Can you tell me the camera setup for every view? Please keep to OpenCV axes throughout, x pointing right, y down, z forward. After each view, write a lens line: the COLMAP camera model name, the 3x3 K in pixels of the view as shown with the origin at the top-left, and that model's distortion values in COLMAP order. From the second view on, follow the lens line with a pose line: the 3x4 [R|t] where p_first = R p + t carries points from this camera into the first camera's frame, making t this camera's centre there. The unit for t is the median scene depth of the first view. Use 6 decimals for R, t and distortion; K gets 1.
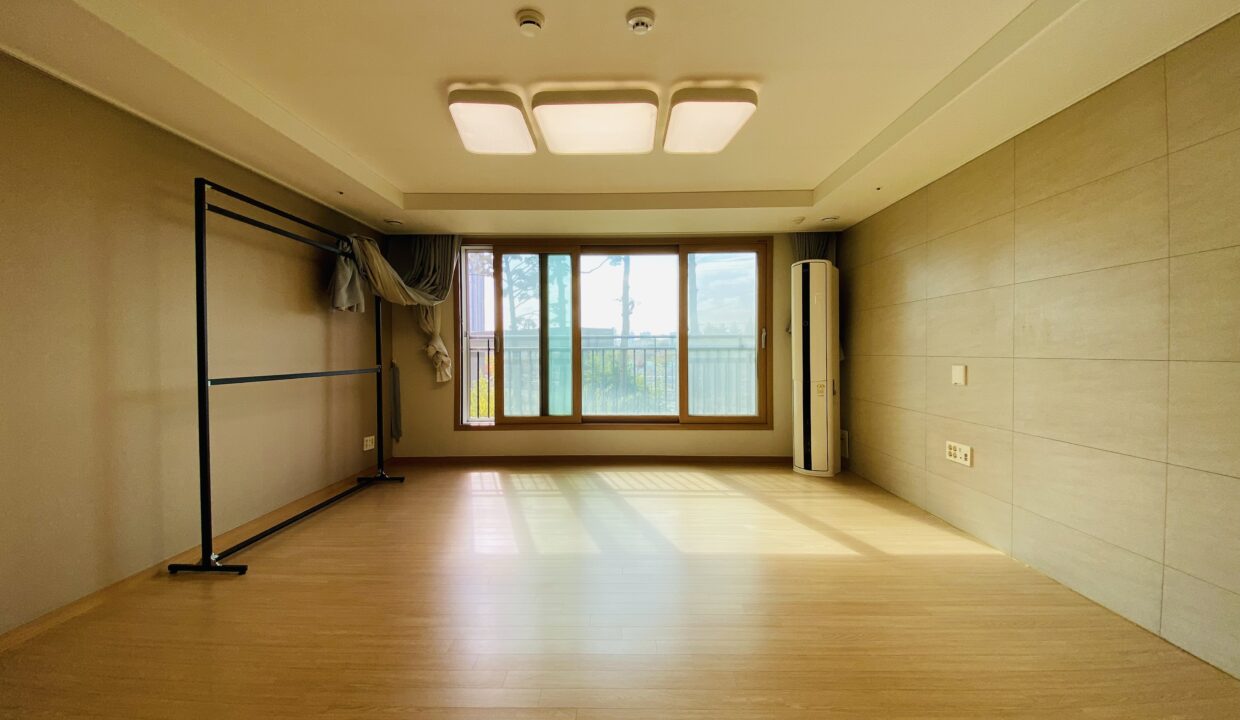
lens RADIAL K [[508.6, 0, 622.6], [0, 508.6, 355.3], [0, 0, 1]] dist [0.058495, -0.041196]
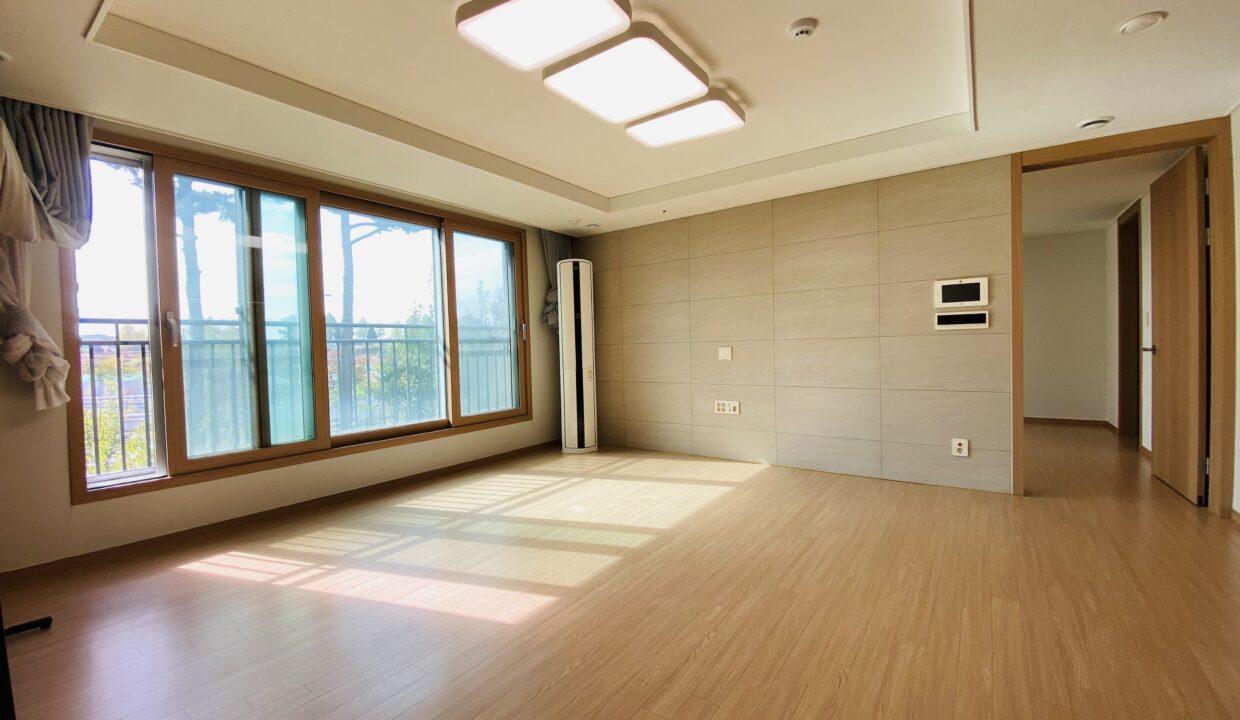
lens RADIAL K [[503.0, 0, 617.0], [0, 503.0, 357.9], [0, 0, 1]] dist [0.015829, -0.017827]
pose [[0.565826, -0.030367, 0.823965, -0.443824], [0.031337, 0.999392, 0.015312, 0.012169], [-0.823929, 0.017157, 0.566434, 0.292511]]
